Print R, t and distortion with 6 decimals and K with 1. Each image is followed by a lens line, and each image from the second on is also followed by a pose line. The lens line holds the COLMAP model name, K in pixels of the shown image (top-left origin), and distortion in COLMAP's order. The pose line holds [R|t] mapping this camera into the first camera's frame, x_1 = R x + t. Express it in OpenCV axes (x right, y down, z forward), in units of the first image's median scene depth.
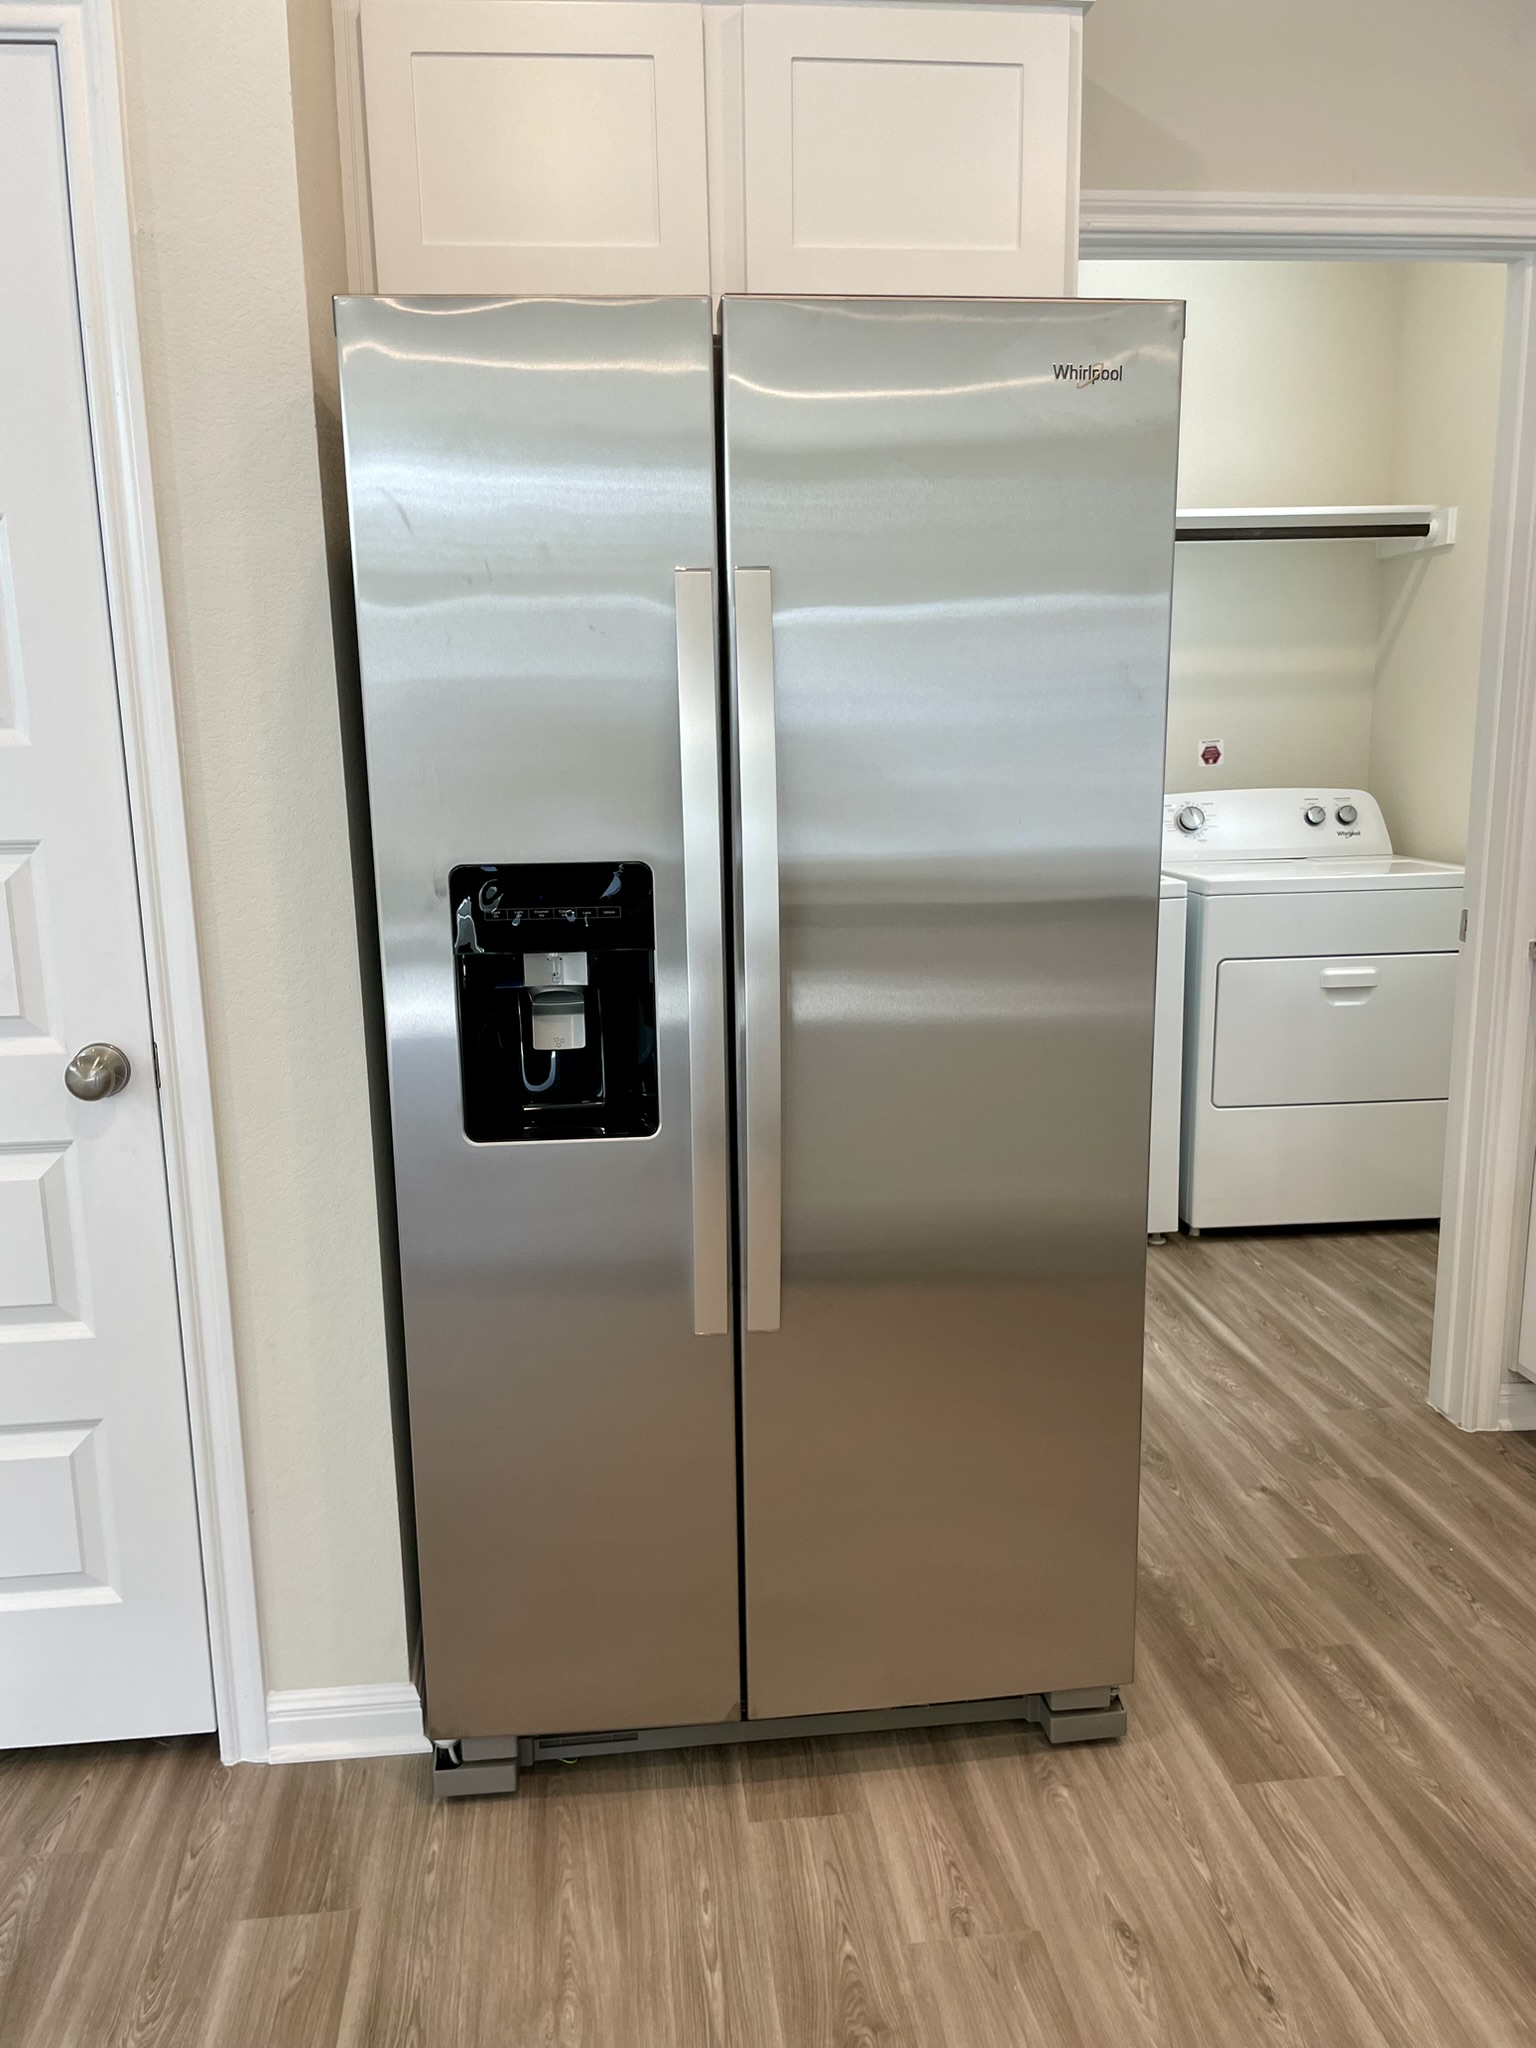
lens RADIAL K [[1578.5, 0, 719.2], [0, 1578.5, 1034.5], [0, 0, 1]] dist [0.008553, -0.006447]
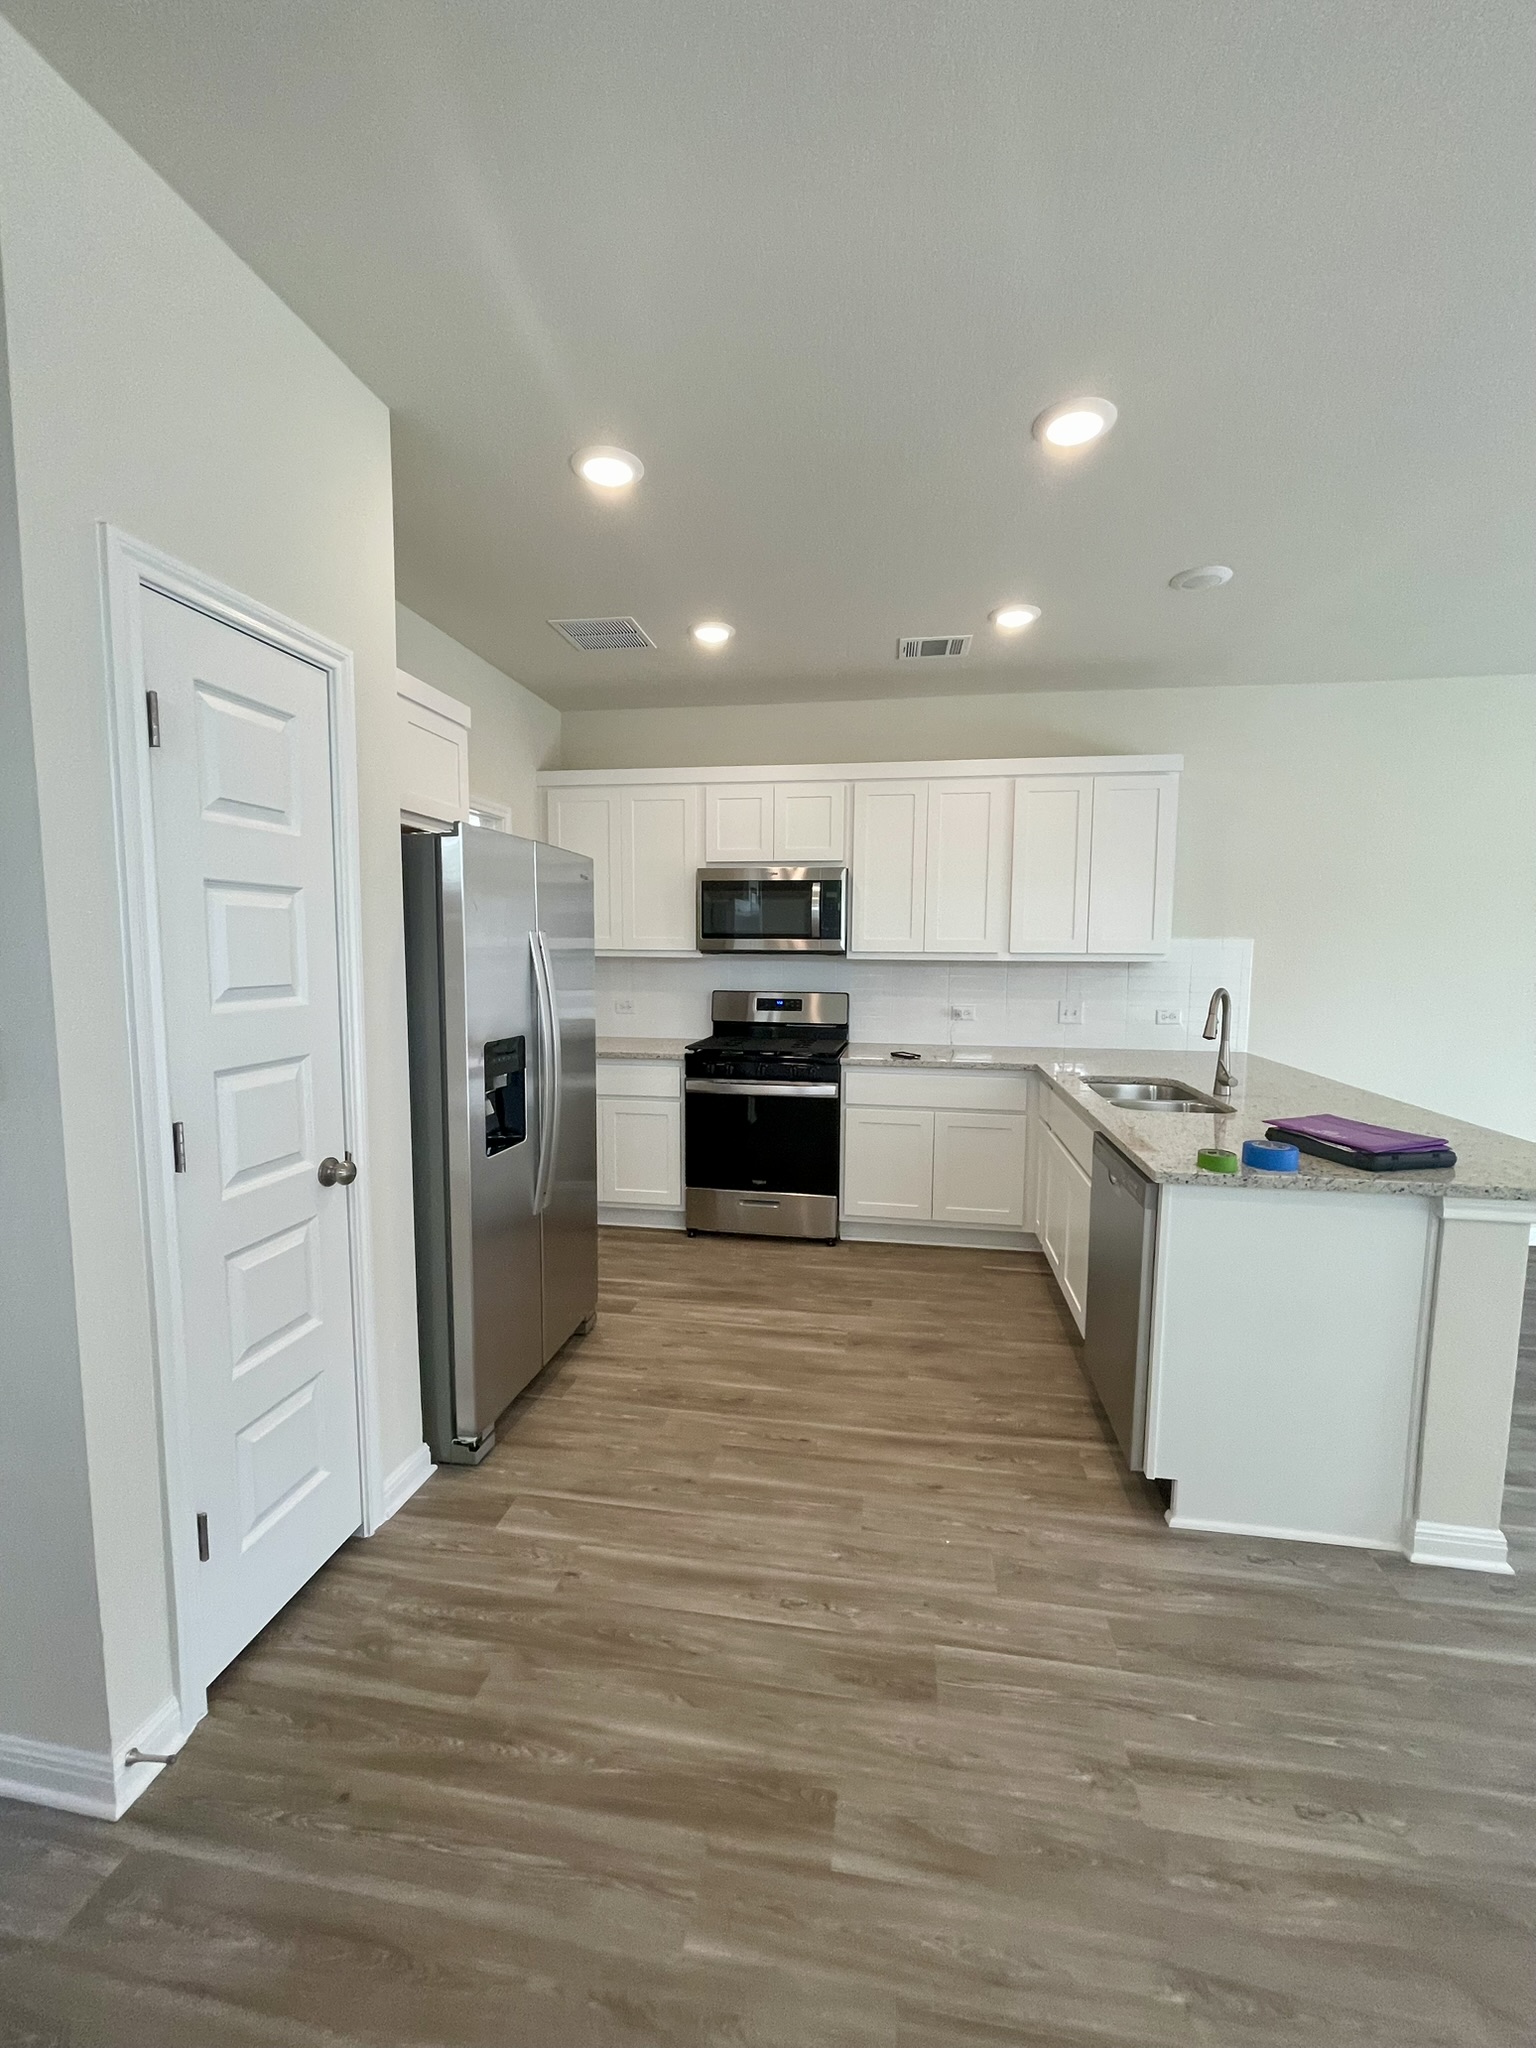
lens RADIAL K [[846.0, 0, 768.0], [0, 846.0, 1024.0], [0, 0, 1]] dist [0.001110, 0.000065]
pose [[0.252693, -0.063196, 0.965480, -1.222068], [0.176440, 0.984142, 0.018238, -0.074963], [-0.951323, 0.165741, 0.259837, 0.214105]]
